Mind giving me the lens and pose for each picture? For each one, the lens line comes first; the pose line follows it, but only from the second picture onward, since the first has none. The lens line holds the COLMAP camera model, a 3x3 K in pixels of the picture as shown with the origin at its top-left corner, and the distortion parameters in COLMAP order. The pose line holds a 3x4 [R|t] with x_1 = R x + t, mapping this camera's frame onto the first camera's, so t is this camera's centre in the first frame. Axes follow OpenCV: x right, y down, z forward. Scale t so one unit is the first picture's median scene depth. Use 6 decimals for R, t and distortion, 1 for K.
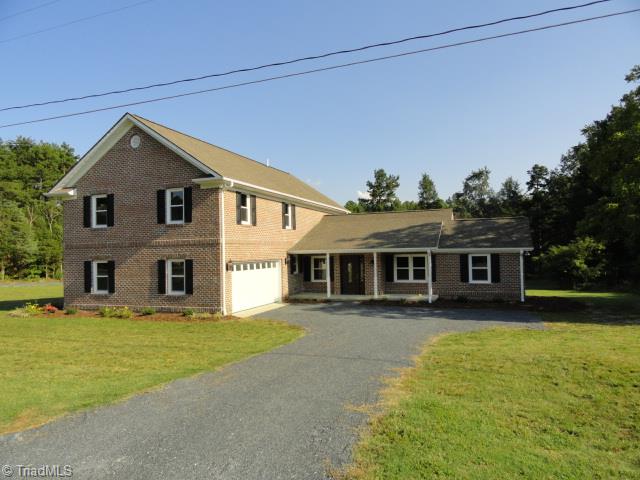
lens RADIAL K [[450.7, 0, 320.9], [0, 450.7, 238.2], [0, 0, 1]] dist [-0.005802, 0.014075]
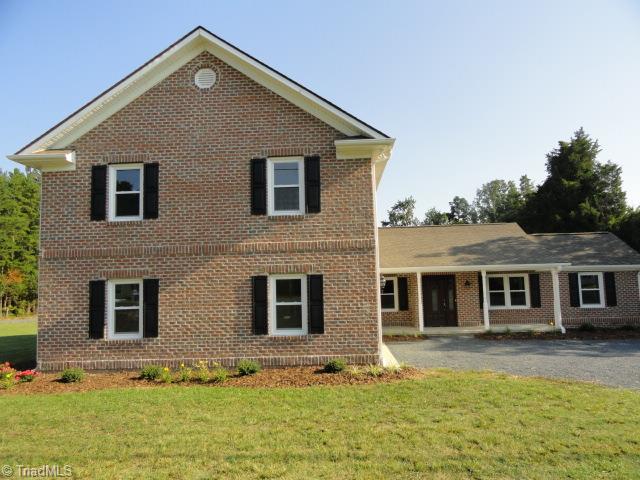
lens RADIAL K [[450.7, 0, 320.0], [0, 450.7, 237.3], [0, 0, 1]] dist [-0.005802, 0.014075]
pose [[0.954121, 0.024908, 0.298384, -0.422141], [-0.001121, 0.996824, -0.079626, 0.041381], [-0.299420, 0.075638, 0.951119, 0.386905]]
